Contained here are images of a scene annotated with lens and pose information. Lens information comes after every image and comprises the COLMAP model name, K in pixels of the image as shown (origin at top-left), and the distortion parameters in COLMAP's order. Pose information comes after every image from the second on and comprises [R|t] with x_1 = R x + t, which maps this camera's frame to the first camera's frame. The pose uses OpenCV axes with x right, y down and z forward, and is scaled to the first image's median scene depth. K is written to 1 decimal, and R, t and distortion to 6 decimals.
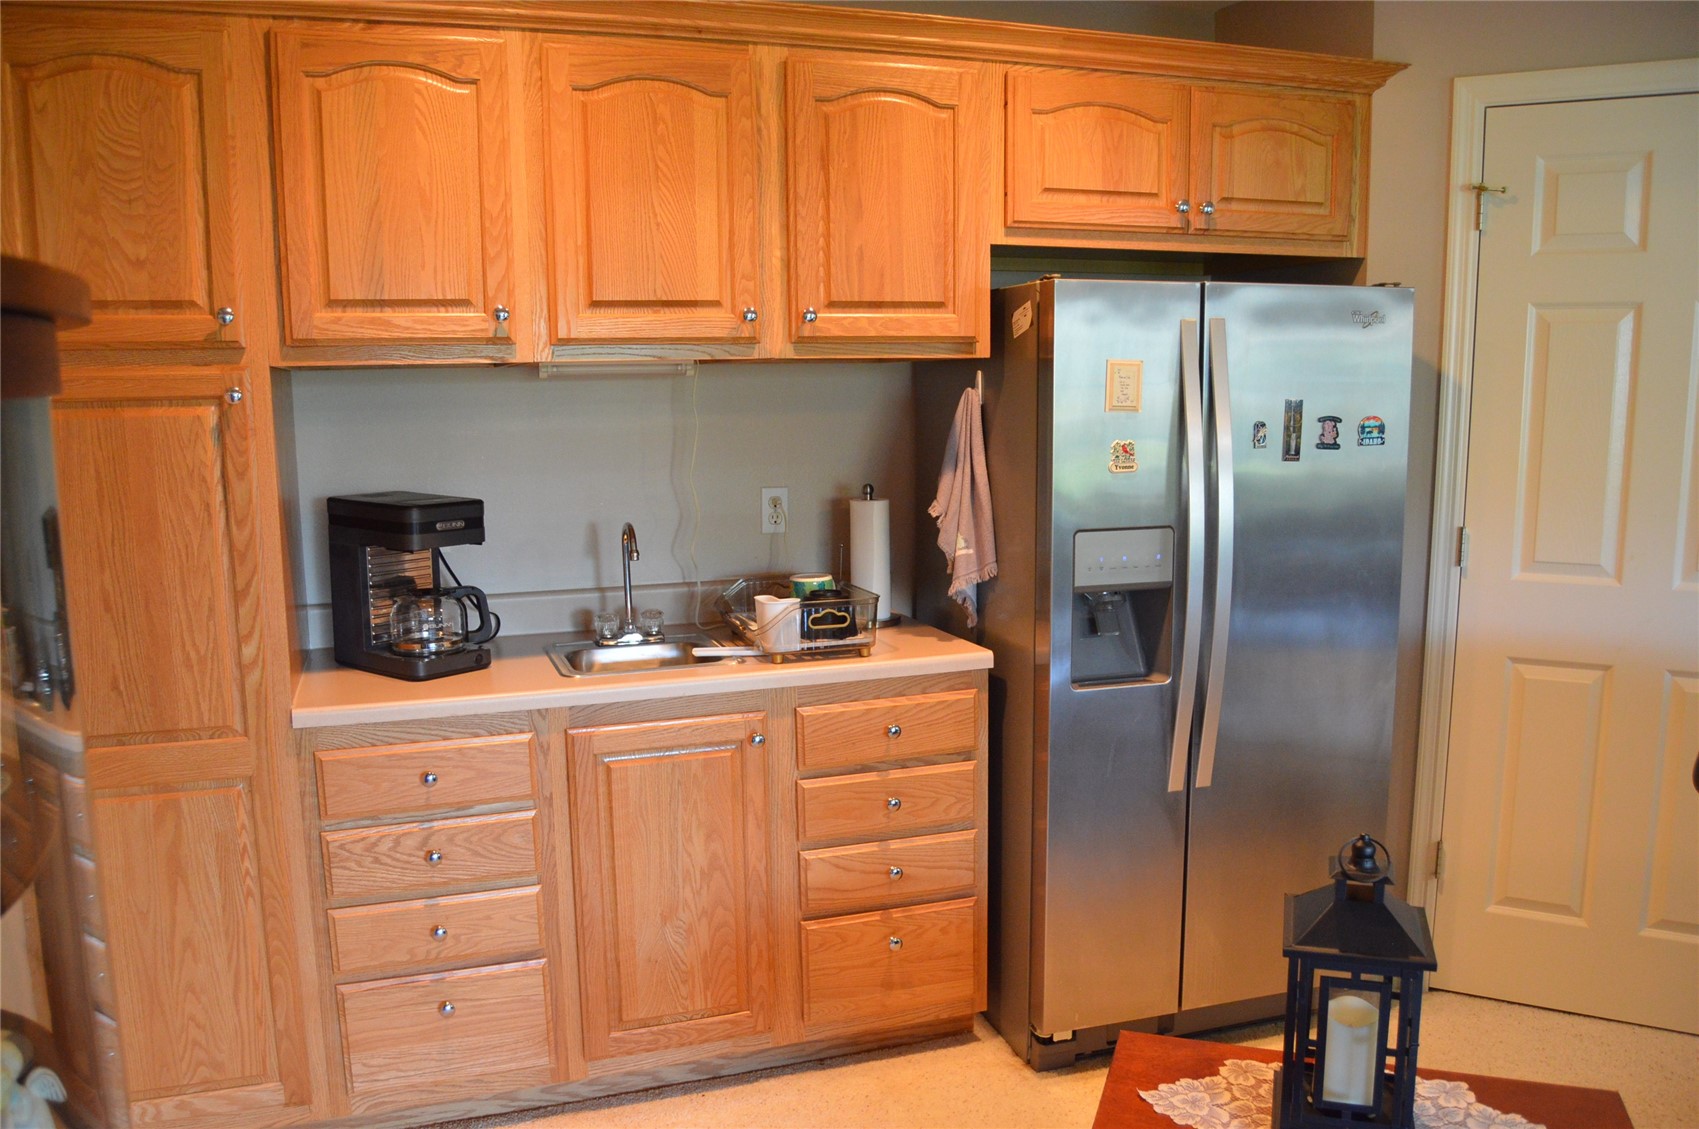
lens RADIAL K [[1353.4, 0, 842.7], [0, 1353.4, 583.0], [0, 0, 1]] dist [-0.097451, 0.040721]
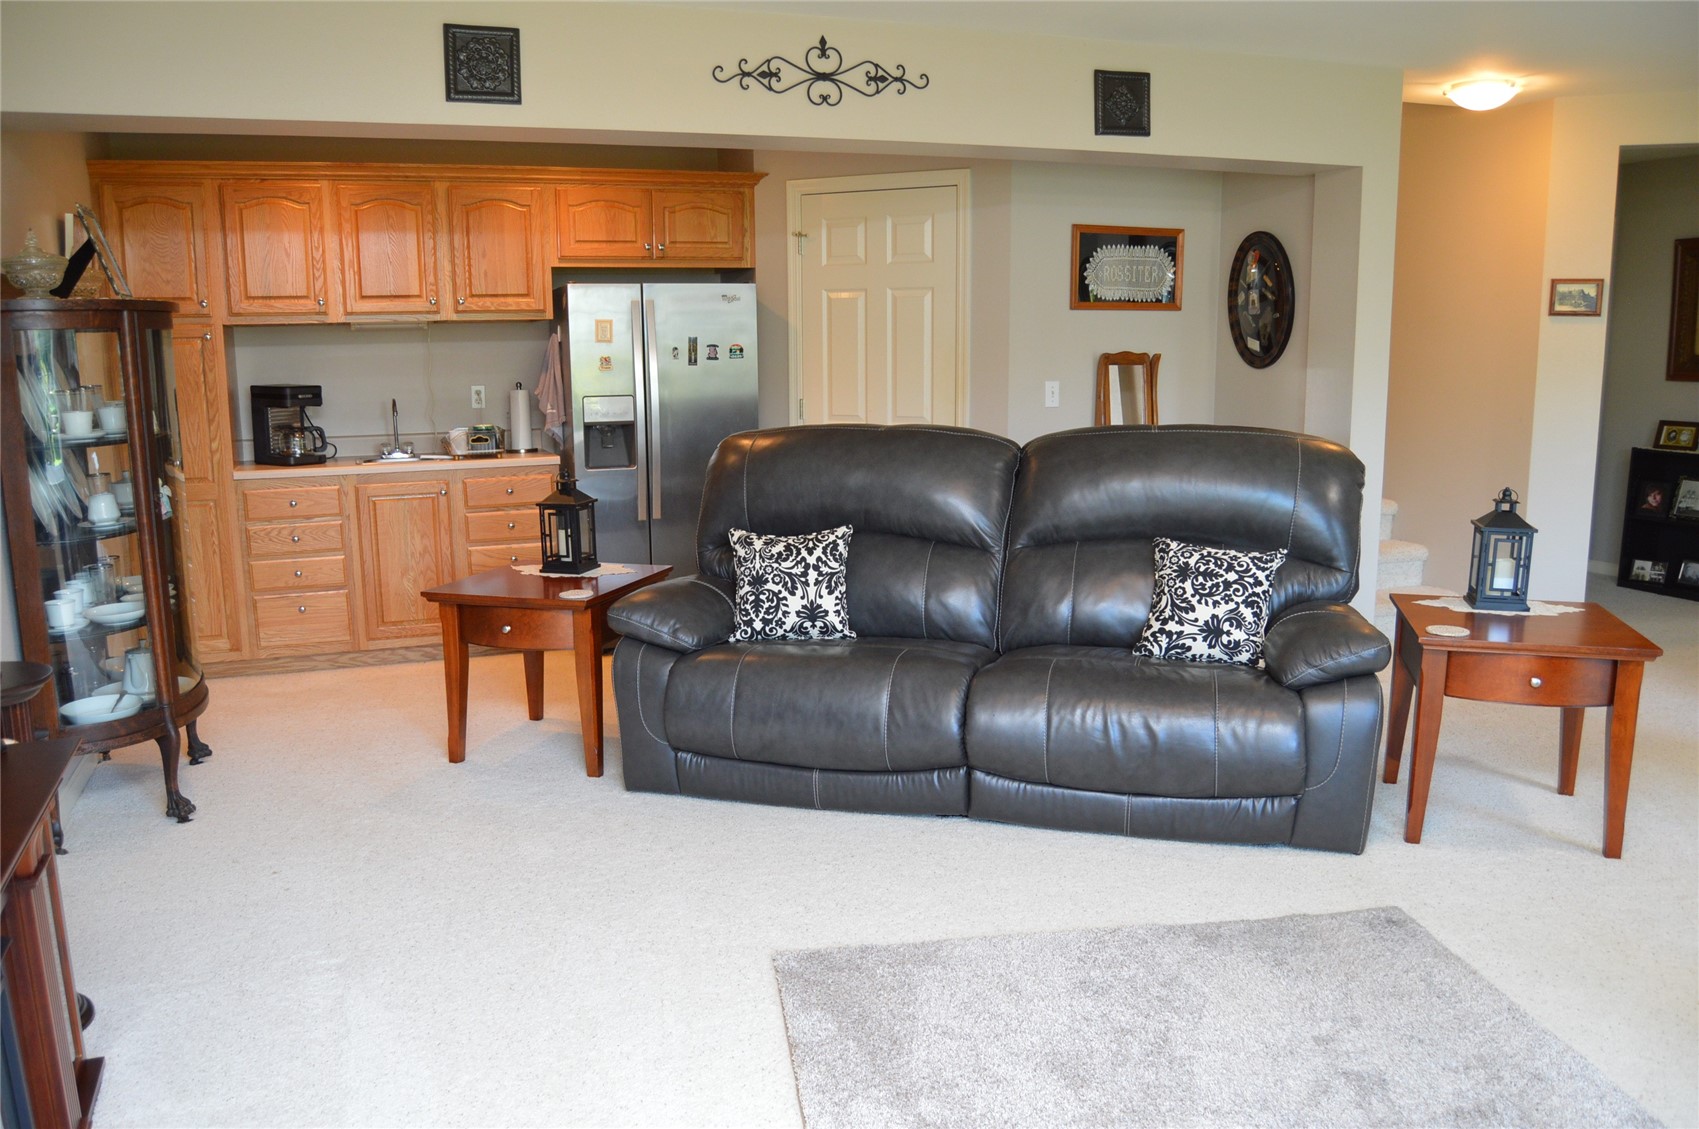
lens RADIAL K [[1353.4, 0, 842.7], [0, 1353.4, 583.0], [0, 0, 1]] dist [-0.097451, 0.040721]
pose [[0.999814, -0.003942, 0.018889, 0.547468], [0.003513, 0.999736, 0.022686, 0.216350], [-0.018973, -0.022615, 0.999564, -1.212516]]
